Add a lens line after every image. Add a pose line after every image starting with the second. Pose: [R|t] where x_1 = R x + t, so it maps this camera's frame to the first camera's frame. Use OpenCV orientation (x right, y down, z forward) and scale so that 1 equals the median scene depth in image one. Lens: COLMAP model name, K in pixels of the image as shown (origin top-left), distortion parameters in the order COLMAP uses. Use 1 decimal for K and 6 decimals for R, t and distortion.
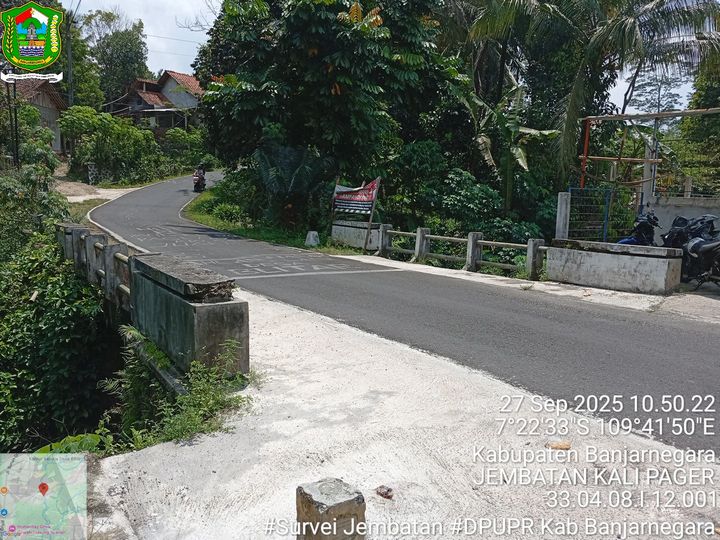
lens RADIAL K [[564.1, 0, 354.8], [0, 564.1, 276.8], [0, 0, 1]] dist [0.067748, -0.144184]
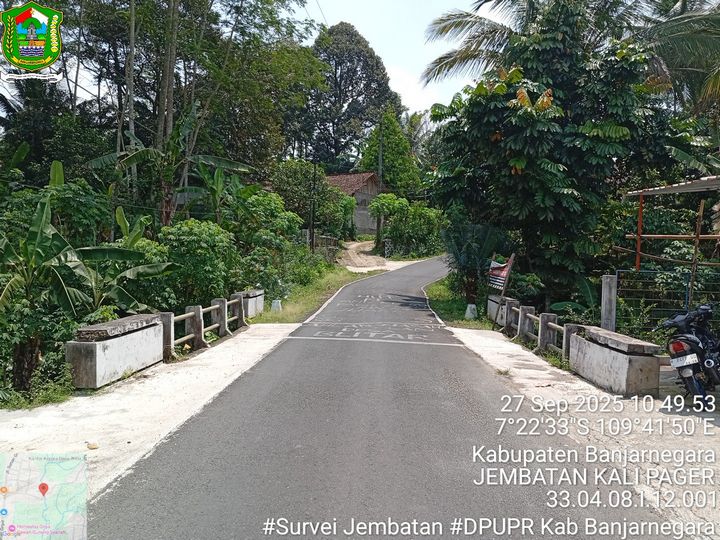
lens RADIAL K [[564.1, 0, 359.8], [0, 564.1, 286.6], [0, 0, 1]] dist [0.067748, -0.144184]
pose [[0.806446, 0.029582, -0.590567, 0.529034], [-0.089708, 0.993308, -0.072744, -0.026046], [0.584463, 0.111643, 0.803703, 0.038230]]
